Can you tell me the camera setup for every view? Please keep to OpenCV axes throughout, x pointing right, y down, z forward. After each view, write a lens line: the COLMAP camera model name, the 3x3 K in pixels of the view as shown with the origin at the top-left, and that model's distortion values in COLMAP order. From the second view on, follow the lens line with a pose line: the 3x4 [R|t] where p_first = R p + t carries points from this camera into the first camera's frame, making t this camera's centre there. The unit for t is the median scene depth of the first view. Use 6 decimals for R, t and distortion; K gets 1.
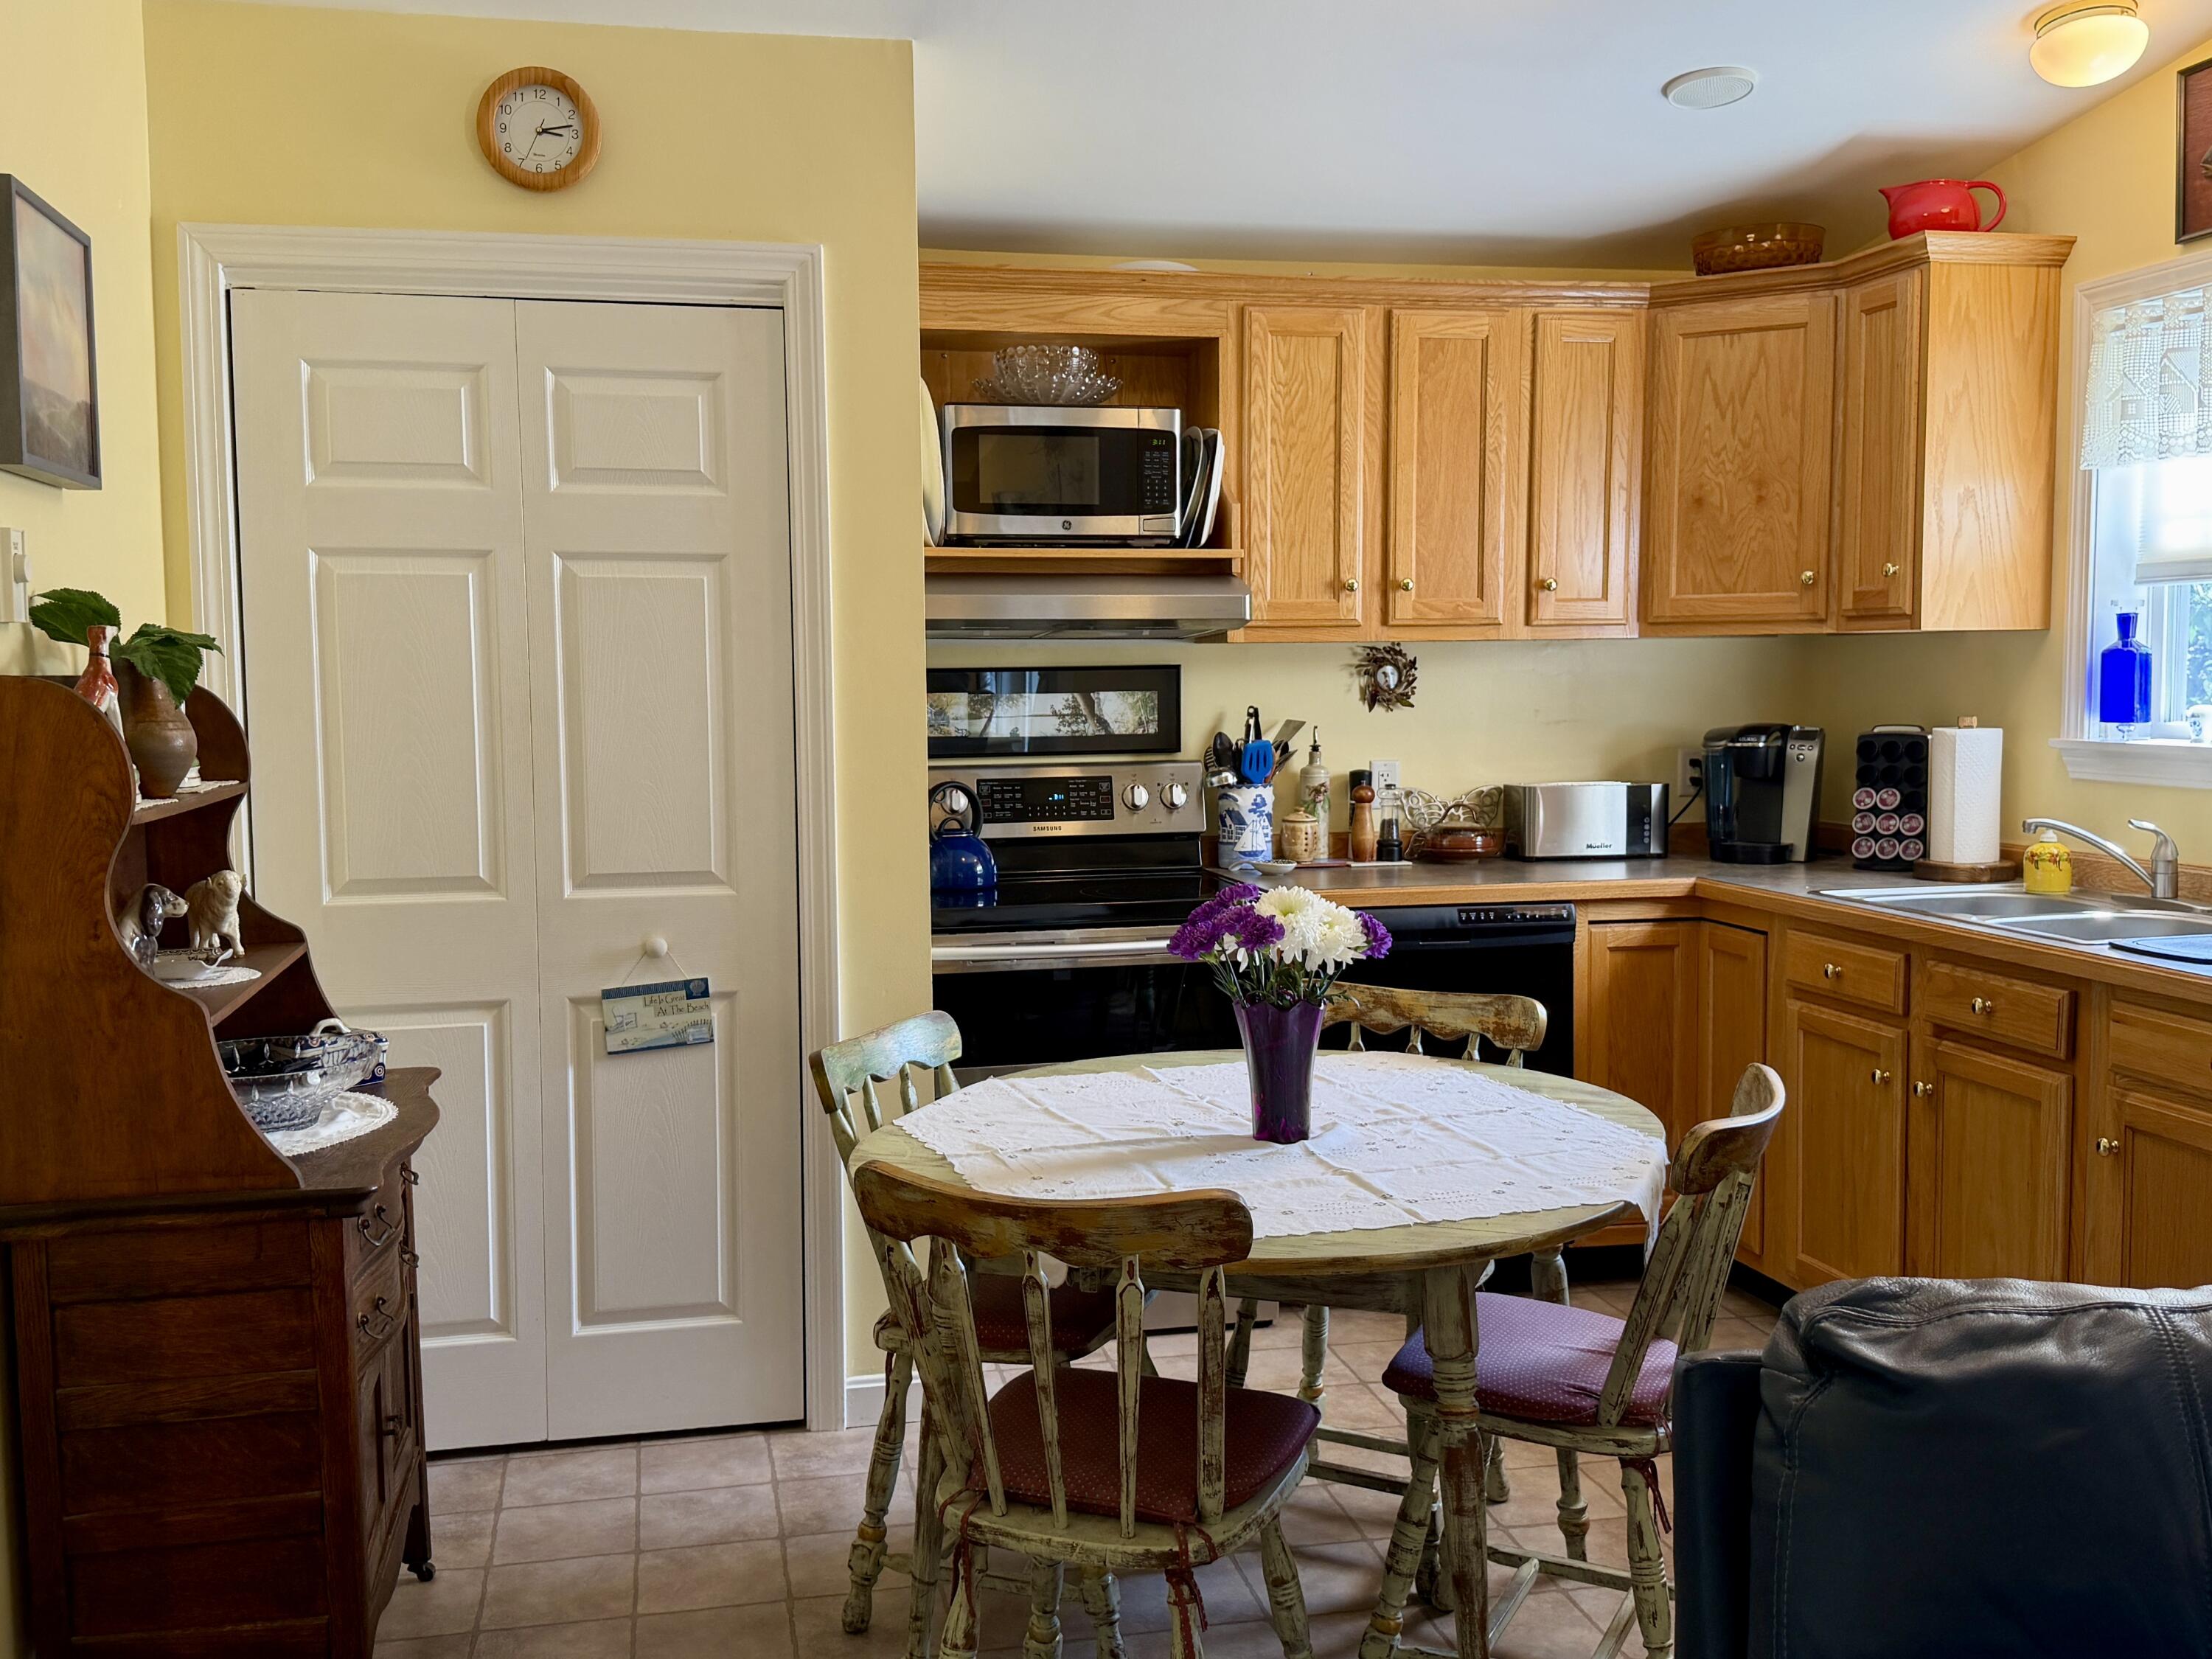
lens RADIAL K [[2044.3, 0, 1106.7], [0, 2044.3, 841.5], [0, 0, 1]] dist [0.173355, -0.384533]
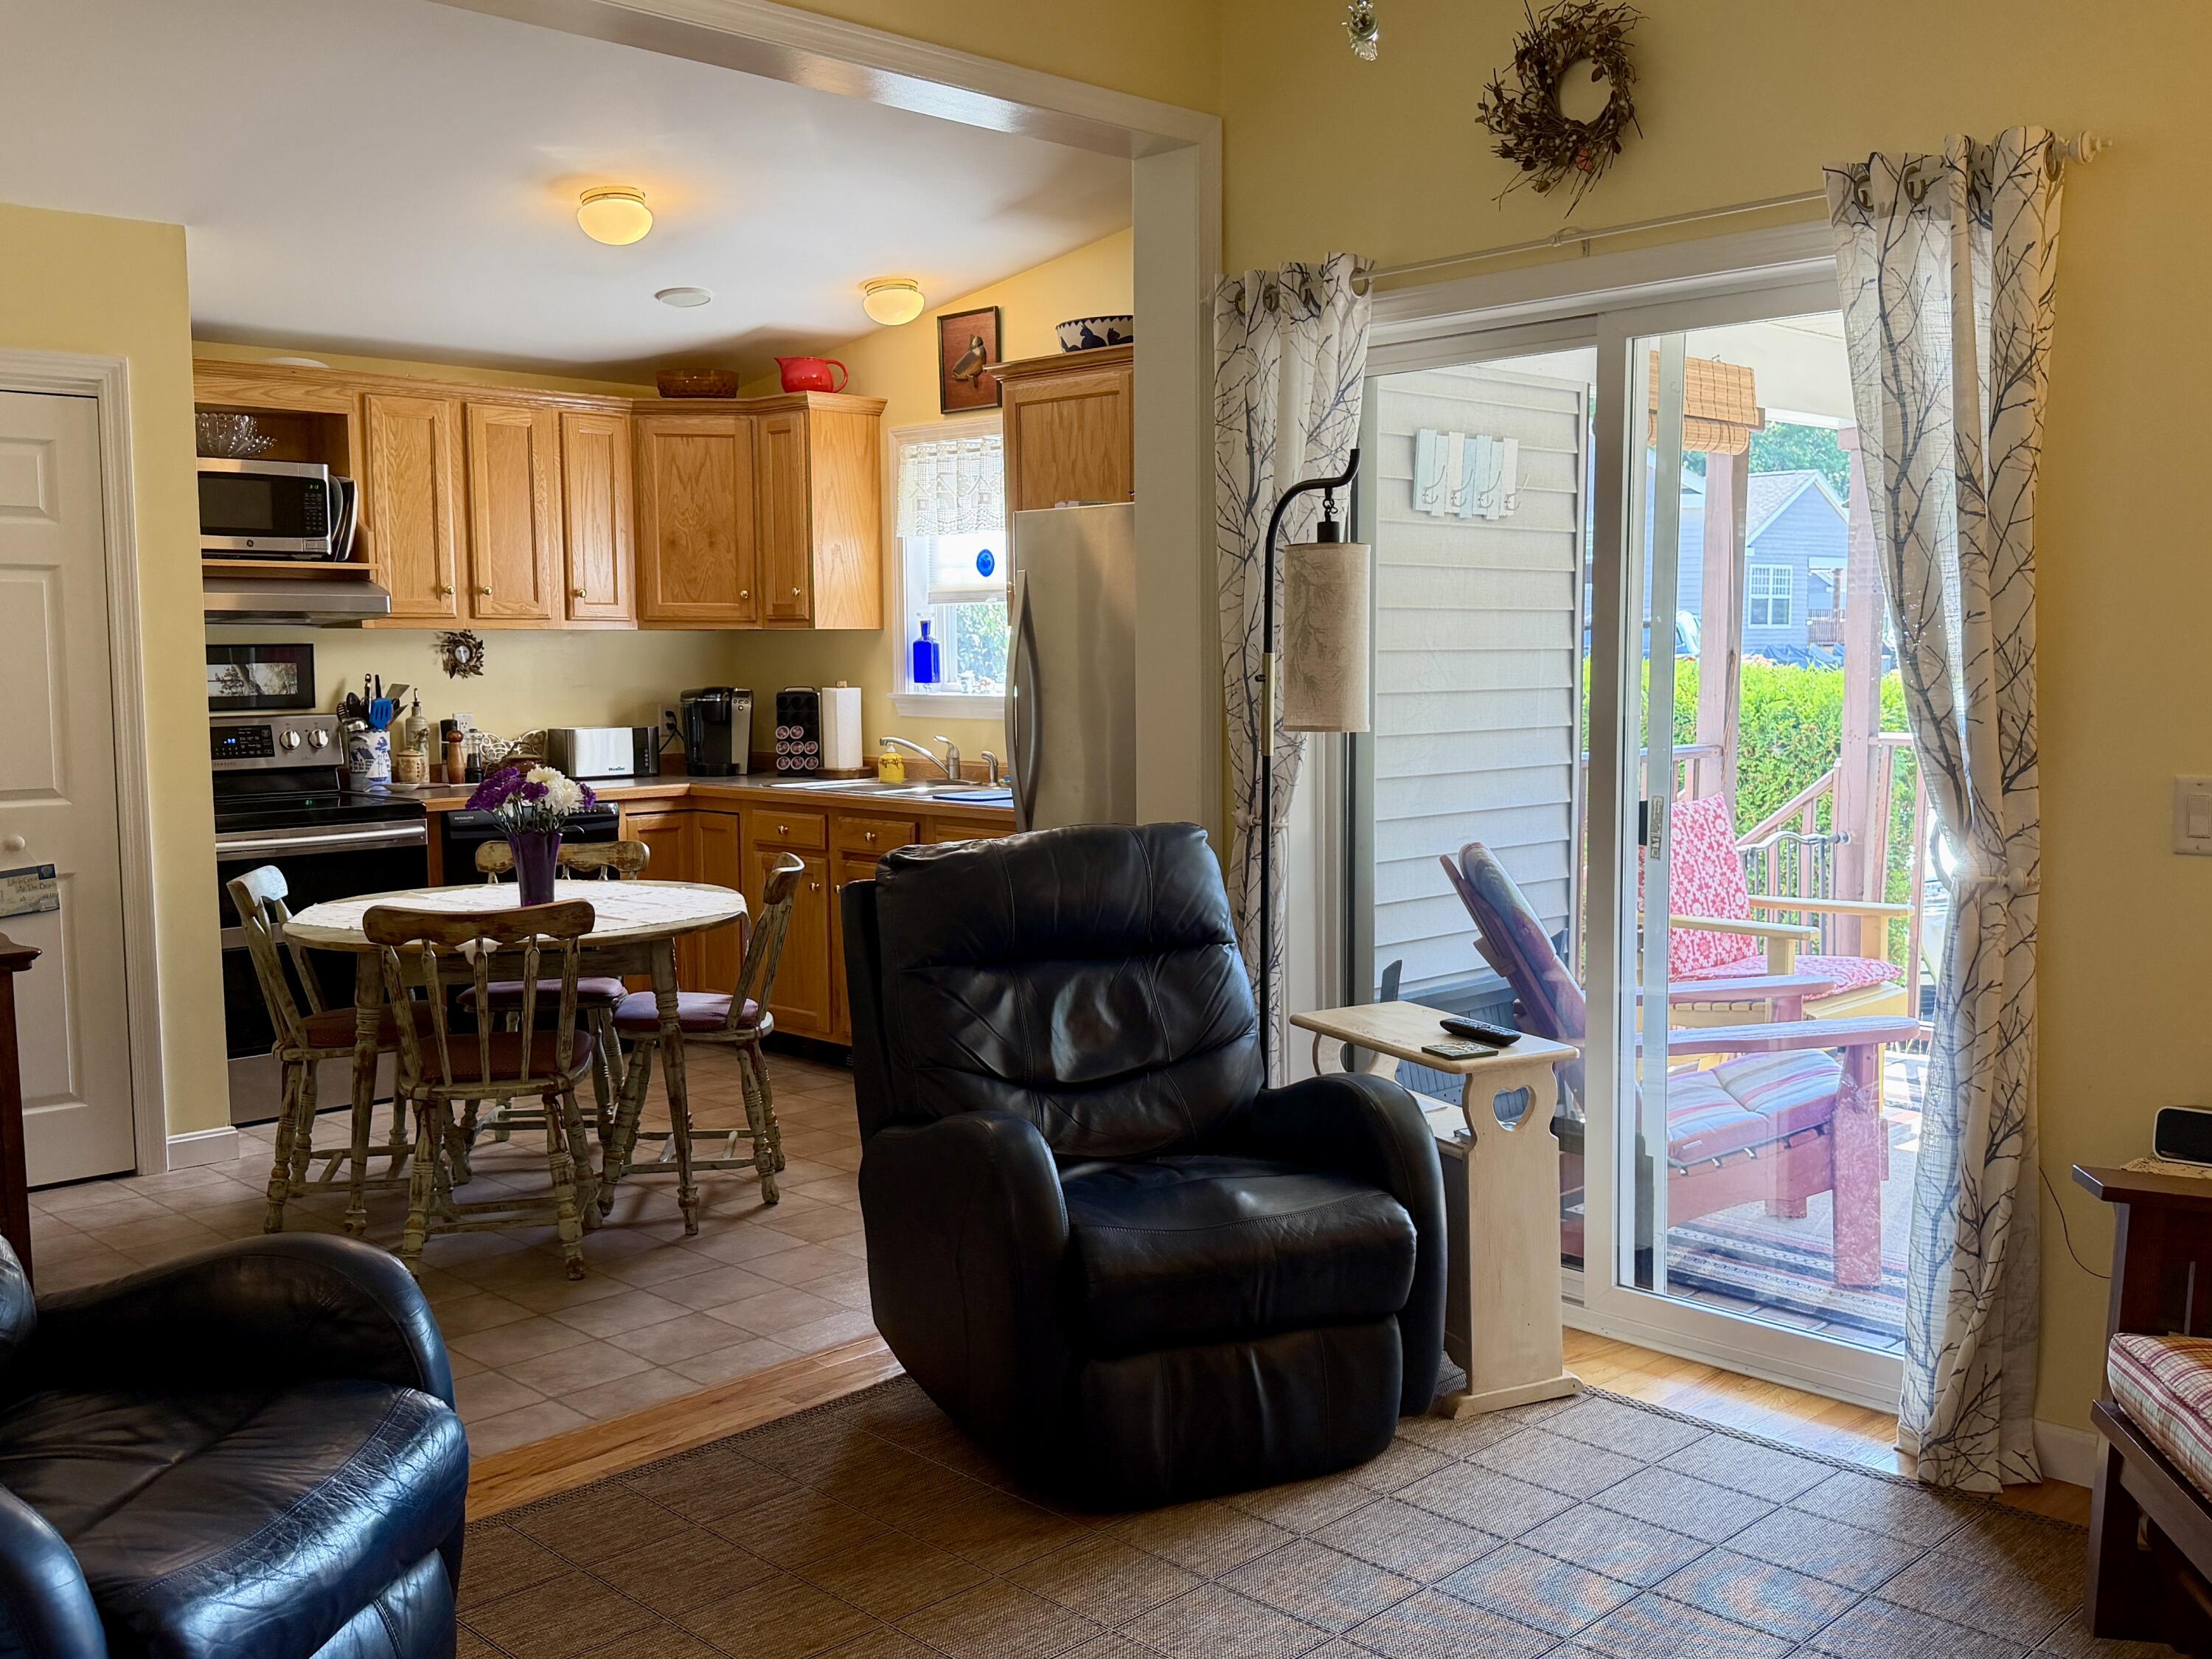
lens RADIAL K [[2040.6, 0, 1114.8], [0, 2040.6, 833.1], [0, 0, 1]] dist [0.181007, -0.411109]
pose [[0.841048, -0.045488, 0.539045, -0.292079], [0.044044, 0.998908, 0.015573, 0.045854], [-0.539164, 0.010644, 0.842133, -0.499337]]
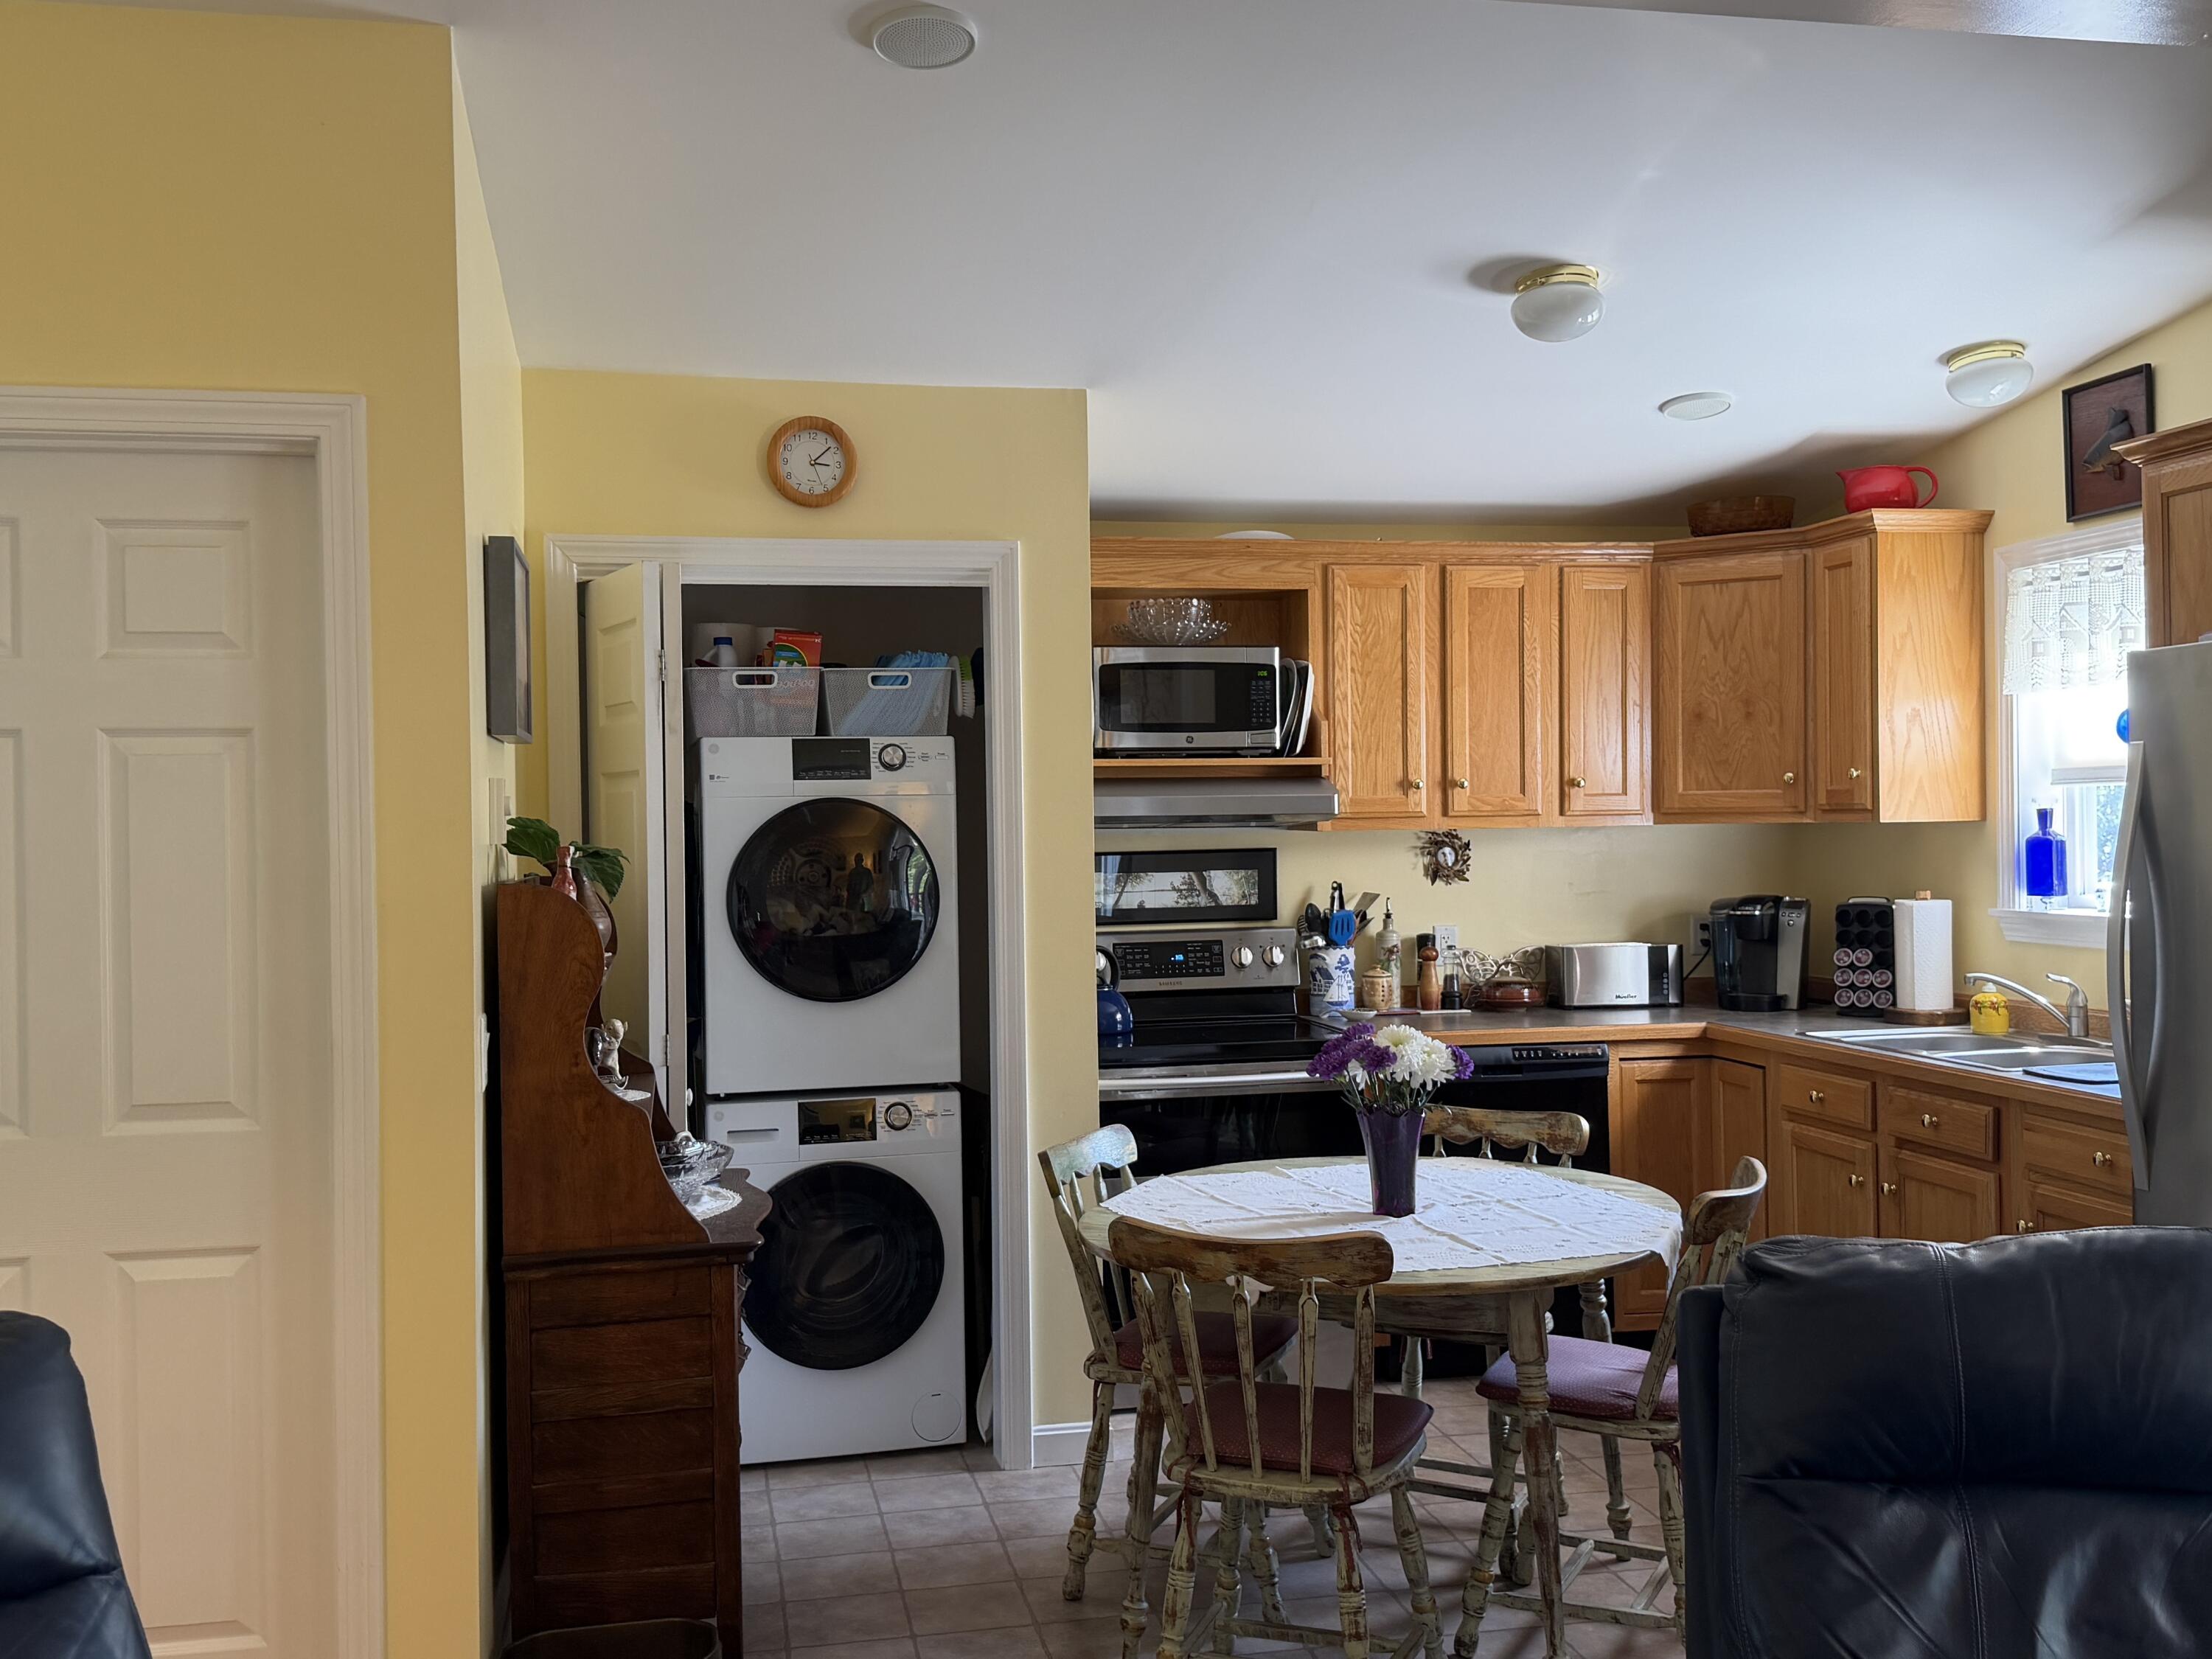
lens RADIAL K [[2040.6, 0, 1114.8], [0, 2040.6, 833.1], [0, 0, 1]] dist [0.181007, -0.411109]
pose [[0.999944, -0.006476, -0.008320, -0.054315], [0.005791, 0.996793, -0.079819, 0.001462], [0.008810, 0.079767, 0.996775, -0.232378]]
